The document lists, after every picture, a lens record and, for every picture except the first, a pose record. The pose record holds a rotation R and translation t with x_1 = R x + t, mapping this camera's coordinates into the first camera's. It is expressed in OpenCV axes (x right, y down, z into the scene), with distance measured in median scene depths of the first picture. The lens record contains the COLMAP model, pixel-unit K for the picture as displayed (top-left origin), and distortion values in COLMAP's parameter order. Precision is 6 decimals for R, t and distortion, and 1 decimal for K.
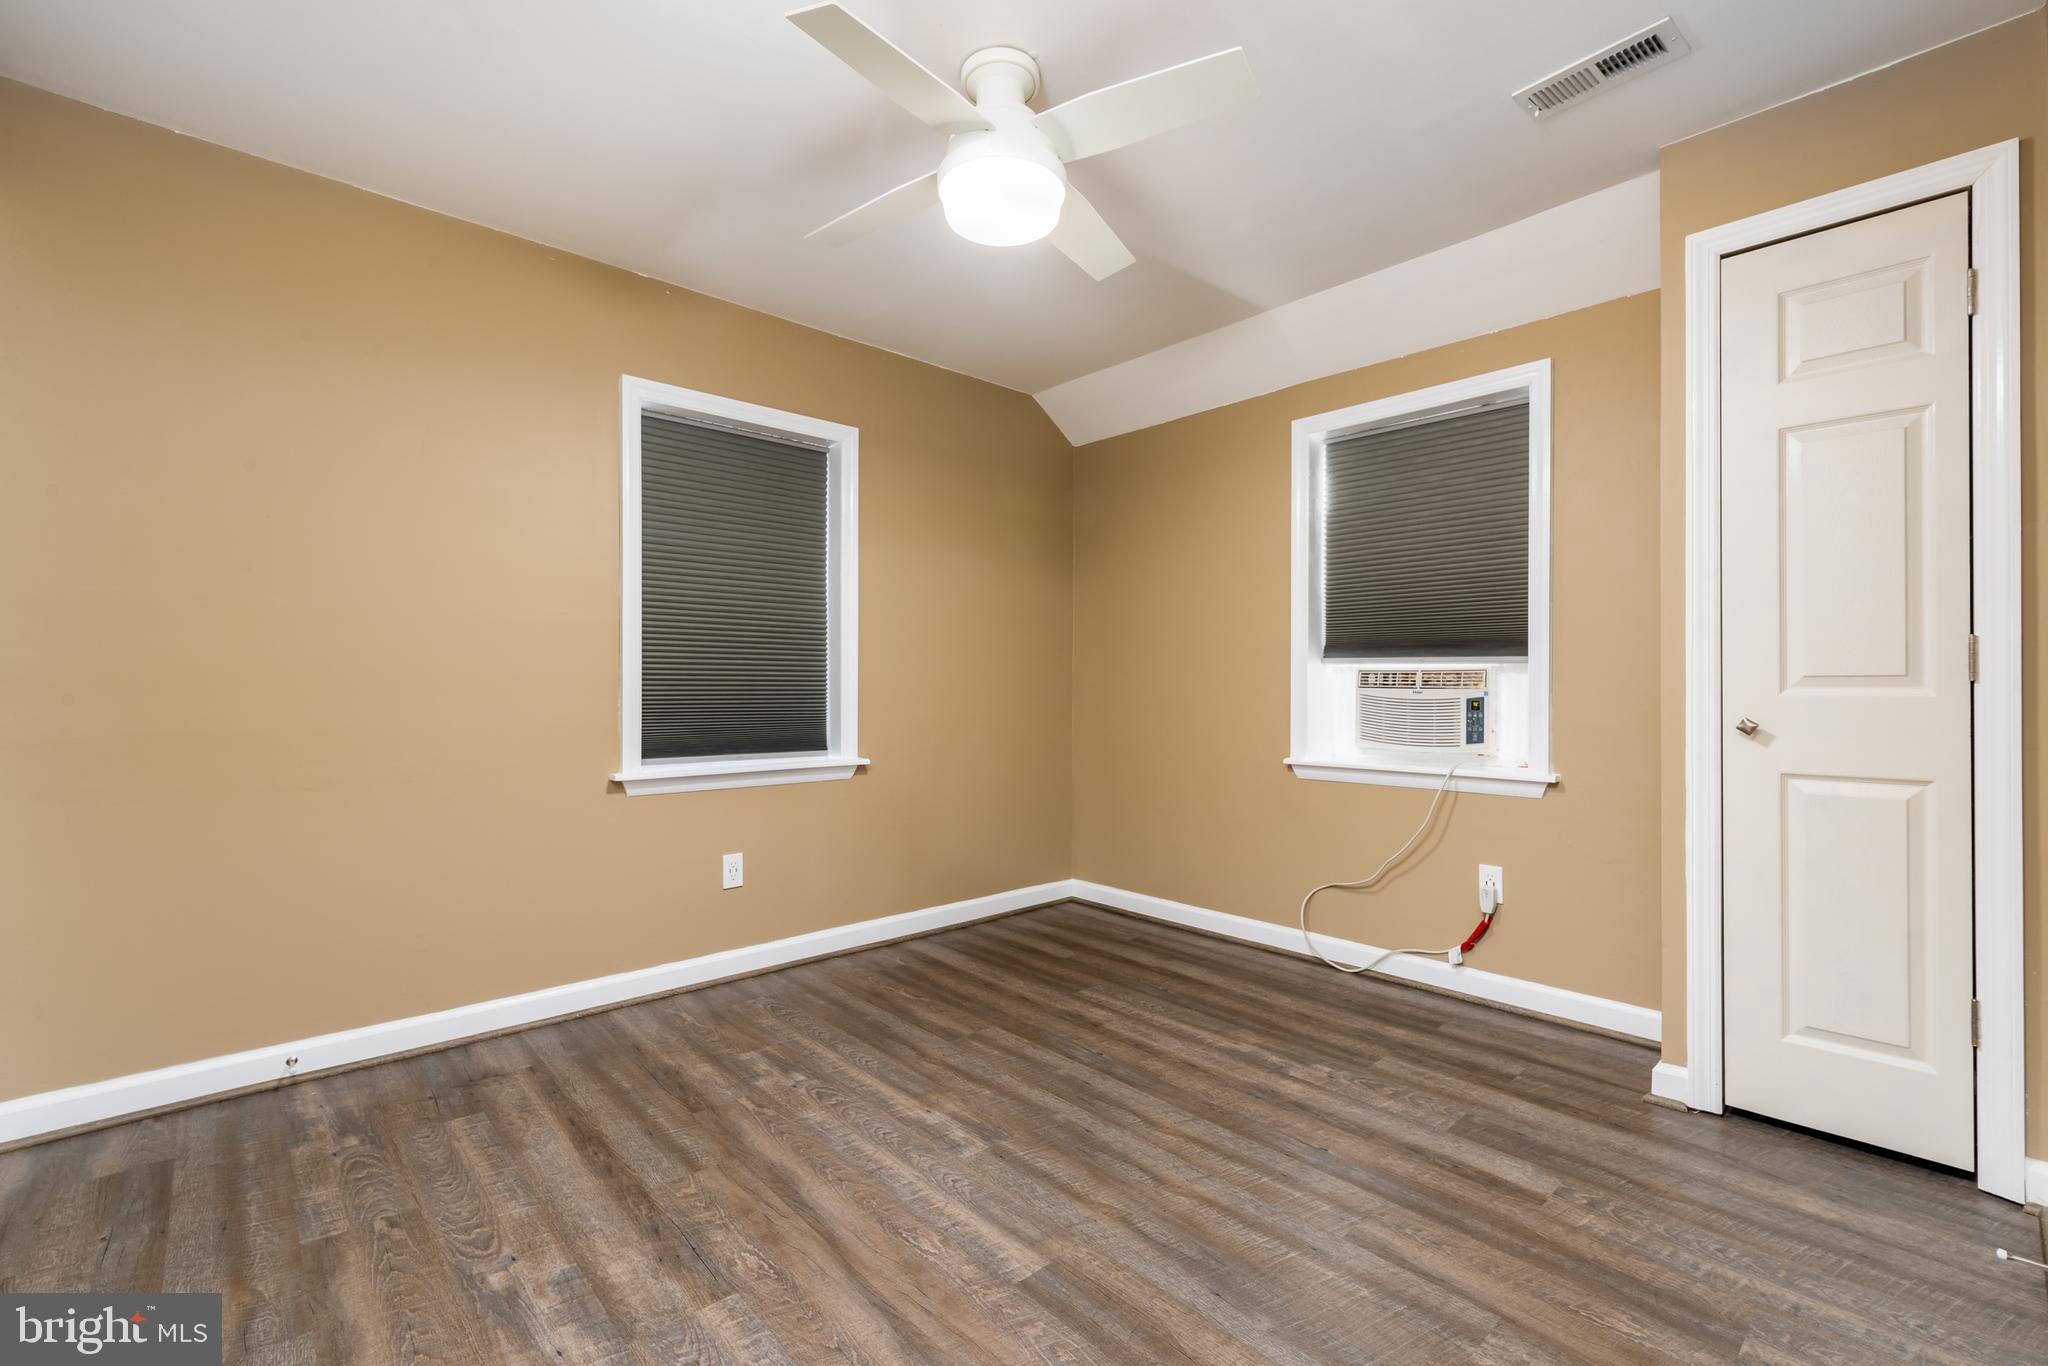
lens RADIAL K [[883.1, 0, 1026.4], [0, 883.1, 682.5], [0, 0, 1]] dist [0.001350, -0.000229]
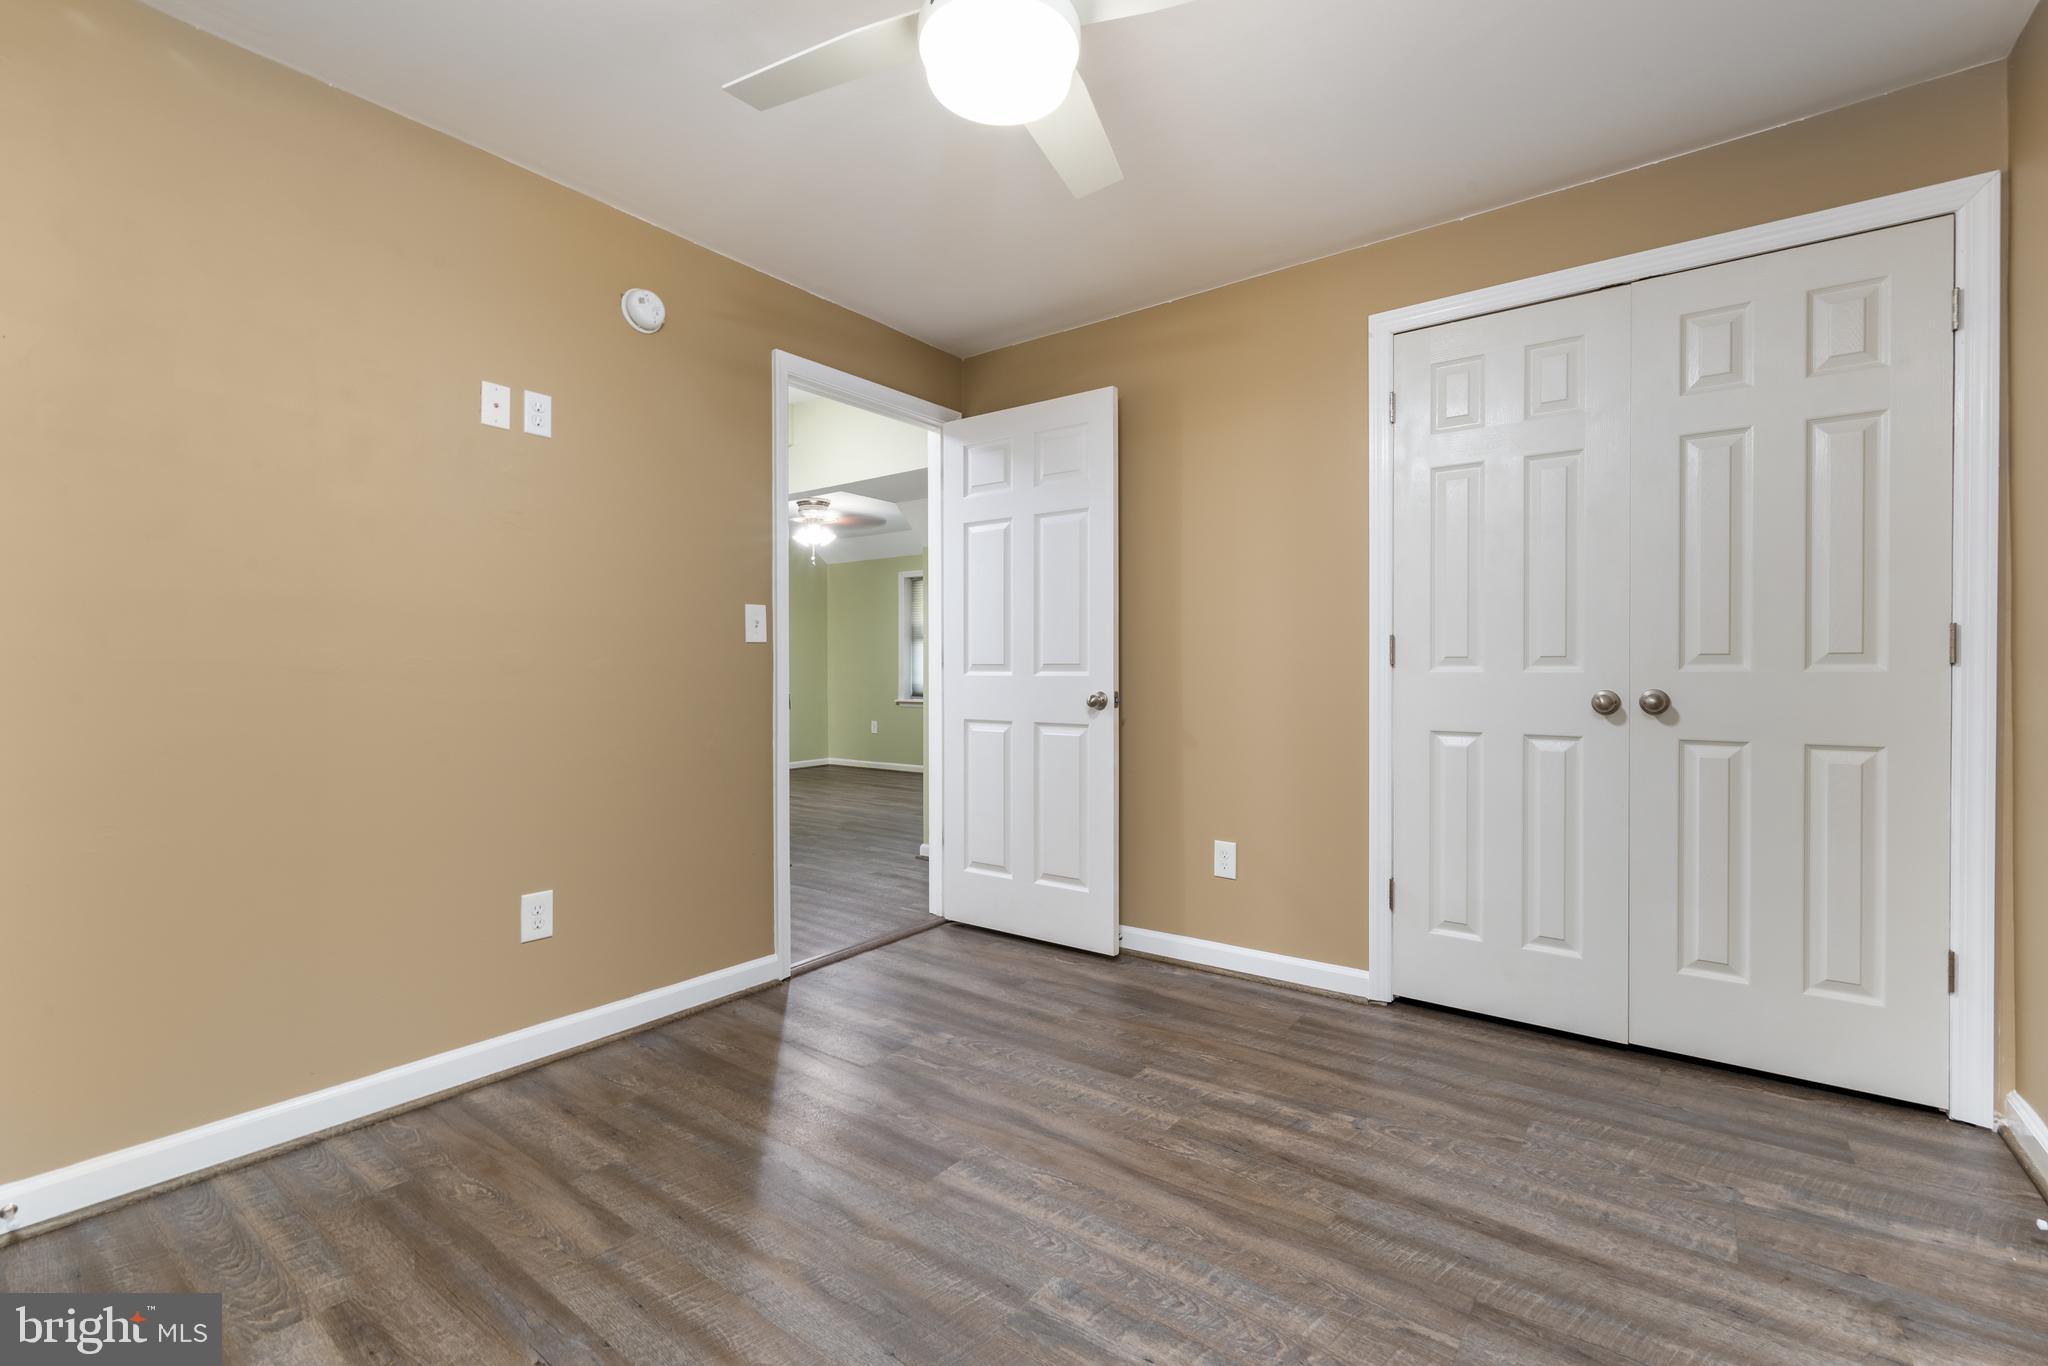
lens RADIAL K [[883.1, 0, 1024.5], [0, 883.1, 684.4], [0, 0, 1]] dist [0.001350, -0.000229]
pose [[-0.983240, 0.004086, -0.182270, 0.107573], [0.003591, 0.999989, 0.003042, 0.011806], [0.182280, 0.002337, -0.983244, 1.985486]]
